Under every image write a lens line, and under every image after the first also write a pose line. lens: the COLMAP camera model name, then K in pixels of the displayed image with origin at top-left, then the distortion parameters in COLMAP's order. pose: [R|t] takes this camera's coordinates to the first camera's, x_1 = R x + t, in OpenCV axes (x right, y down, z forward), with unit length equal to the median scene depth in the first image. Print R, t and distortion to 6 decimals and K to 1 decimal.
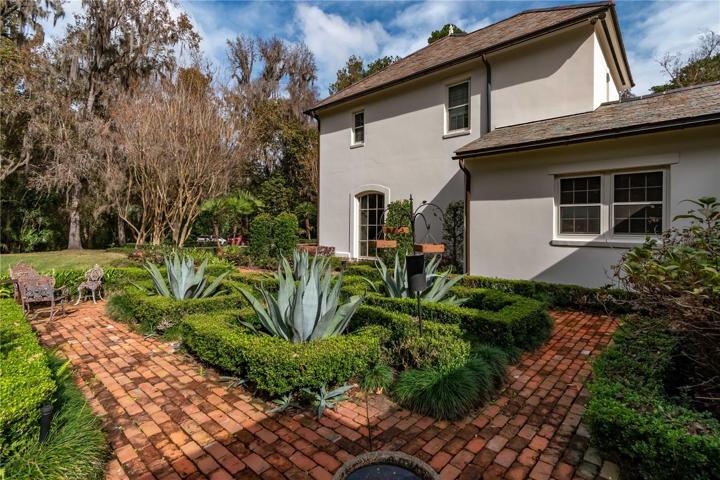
lens RADIAL K [[346.4, 0, 360.1], [0, 346.4, 225.6], [0, 0, 1]] dist [0.003380, 0.000635]
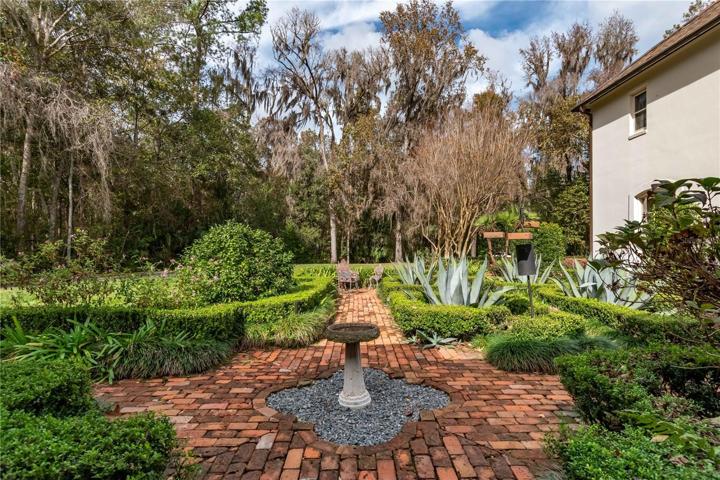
lens RADIAL K [[362.1, 0, 359.8], [0, 362.1, 250.5], [0, 0, 1]] dist [0.000862, -0.000194]
pose [[0.673914, -0.003471, -0.738802, 0.103903], [0.014778, 0.999852, 0.008783, 0.013461], [0.738662, -0.016837, 0.673865, -0.030258]]
